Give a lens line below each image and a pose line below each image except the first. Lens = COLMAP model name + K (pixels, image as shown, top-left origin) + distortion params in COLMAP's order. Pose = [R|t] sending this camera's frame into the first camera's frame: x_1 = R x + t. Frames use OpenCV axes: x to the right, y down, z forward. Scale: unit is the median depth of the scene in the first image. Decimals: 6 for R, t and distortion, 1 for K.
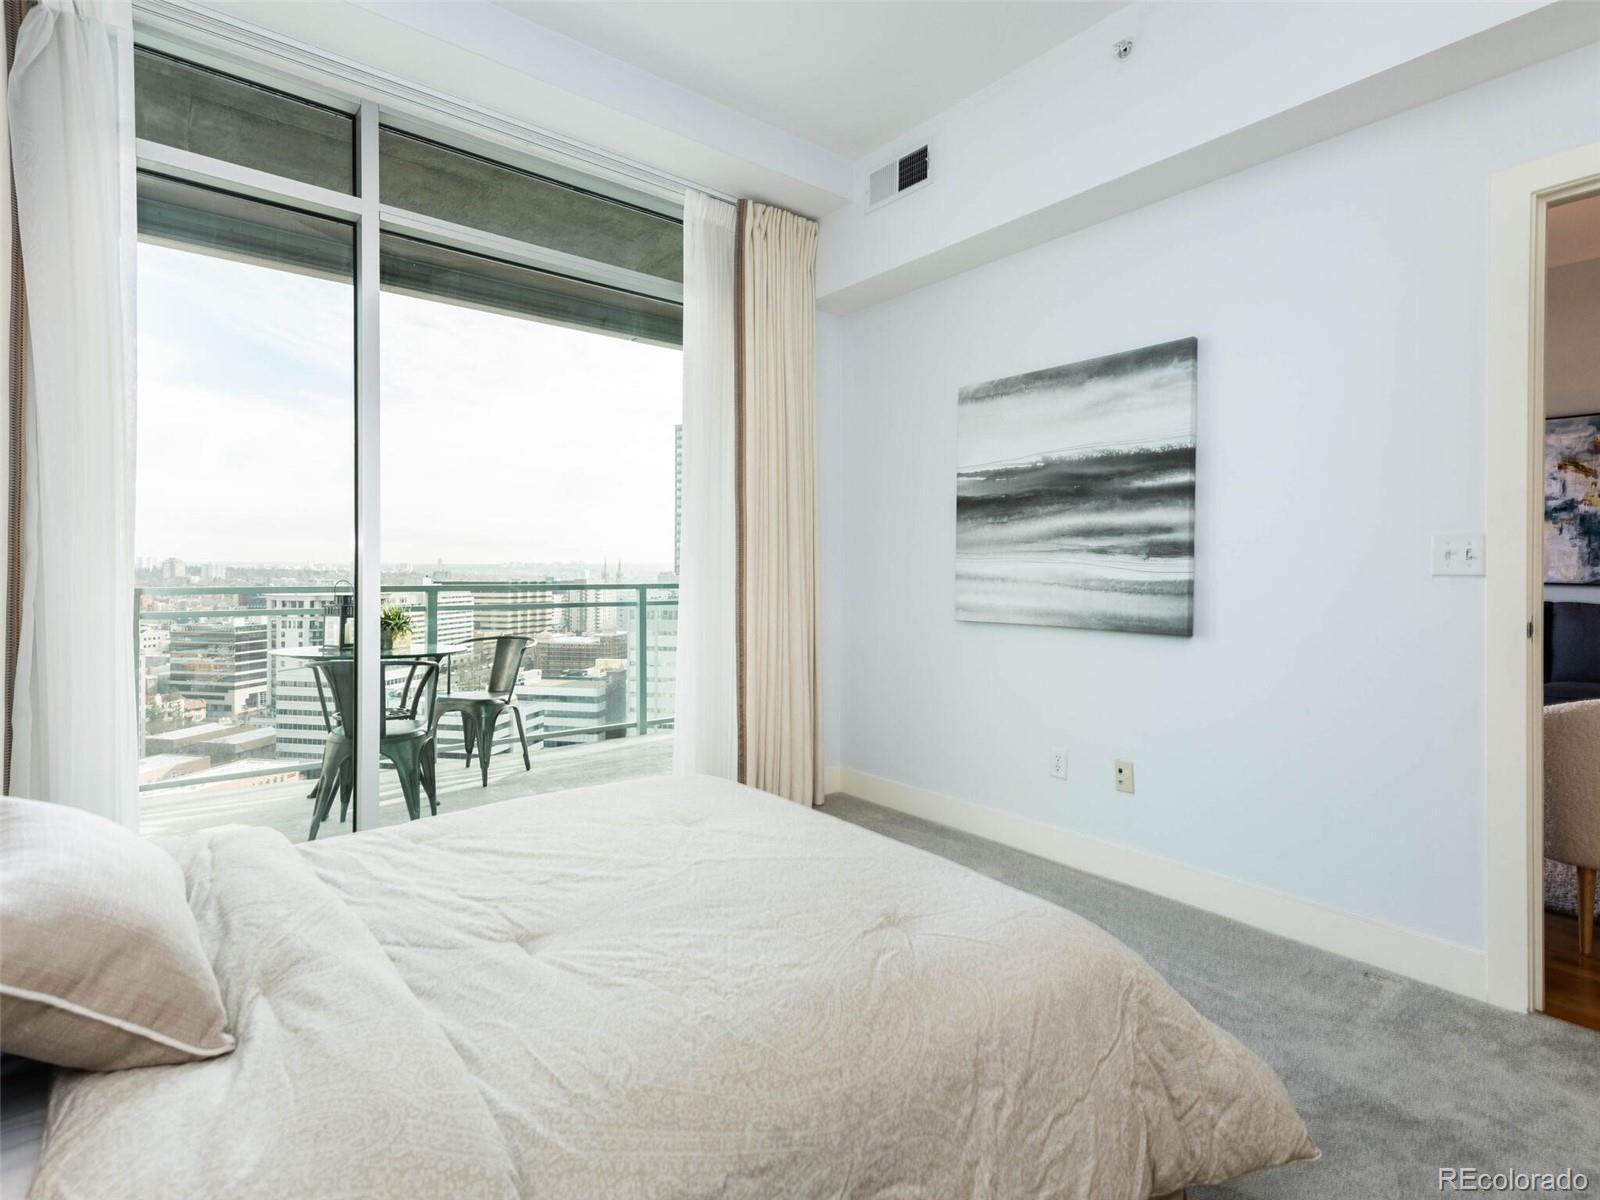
lens RADIAL K [[812.8, 0, 801.3], [0, 812.8, 602.8], [0, 0, 1]] dist [0.005009, 0.000543]
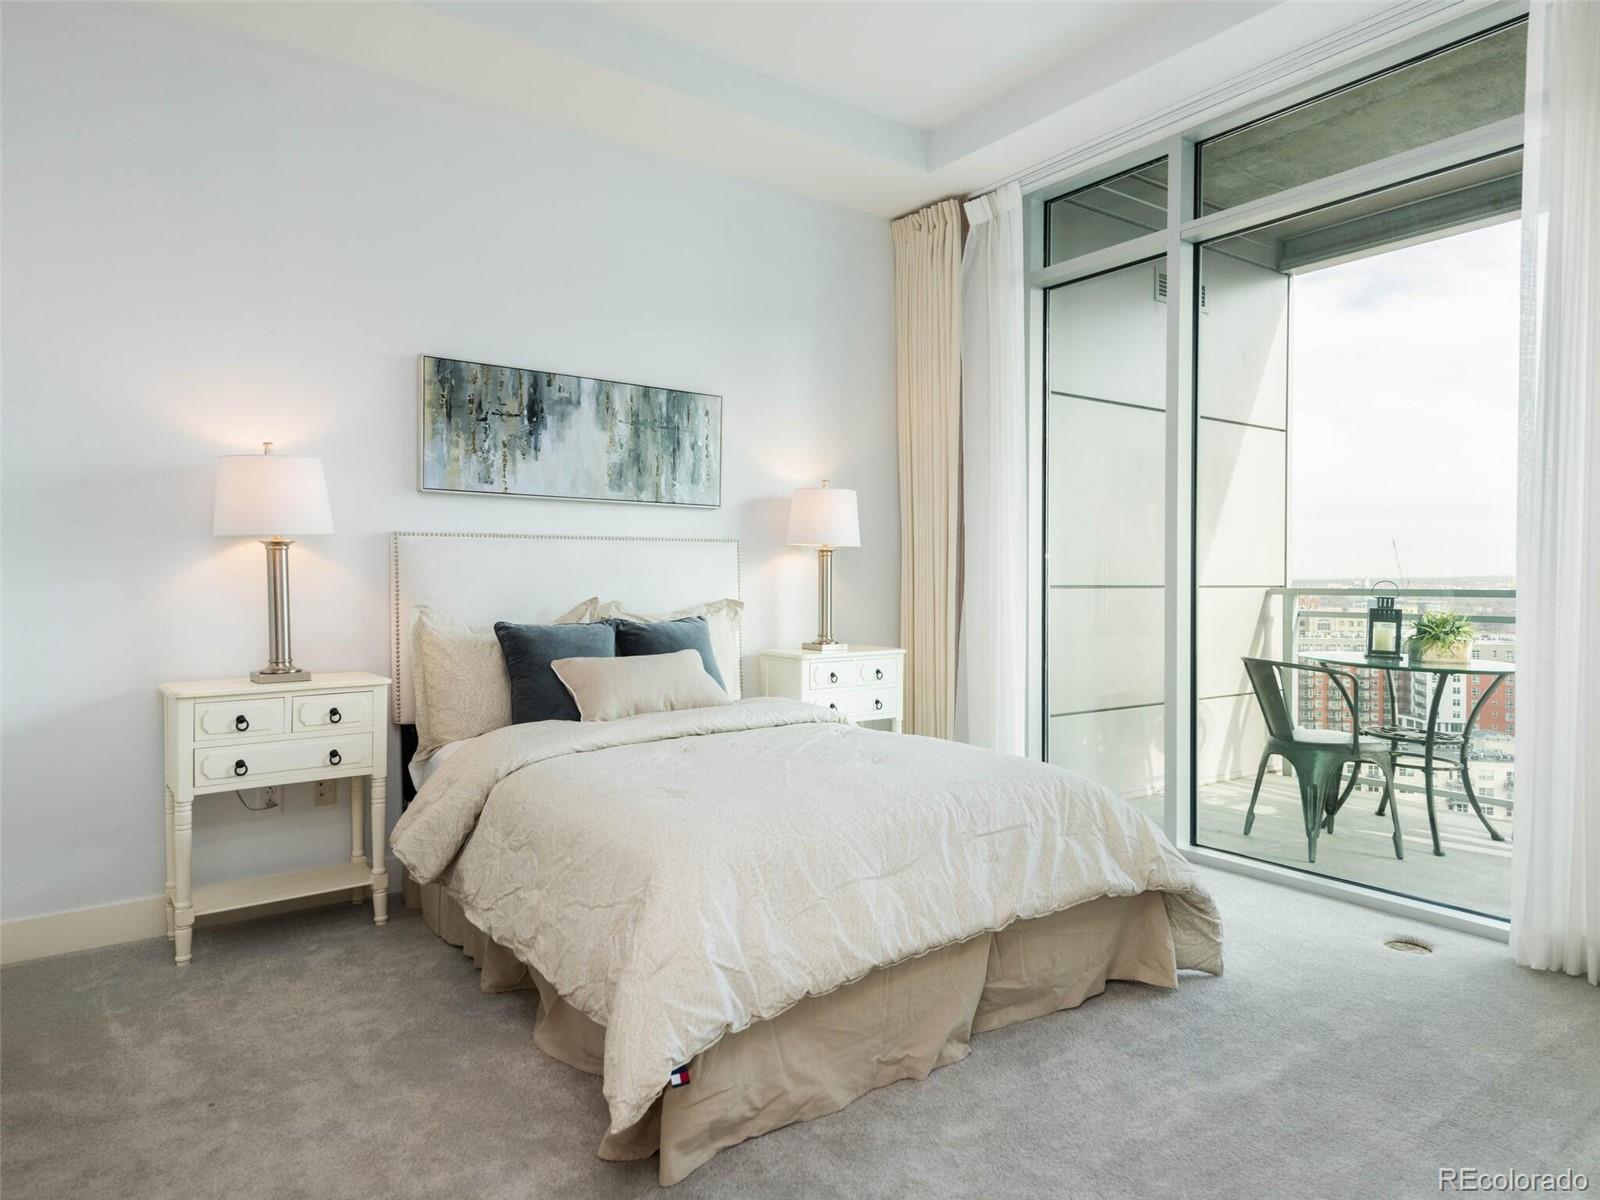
lens RADIAL K [[949.4, 0, 795.1], [0, 949.4, 594.5], [0, 0, 1]] dist [0.003015, -0.000260]
pose [[-0.053324, 0.016852, -0.998435, 0.665426], [-0.034451, 0.999231, 0.018705, -0.016254], [0.997983, 0.035395, -0.052702, 0.525077]]
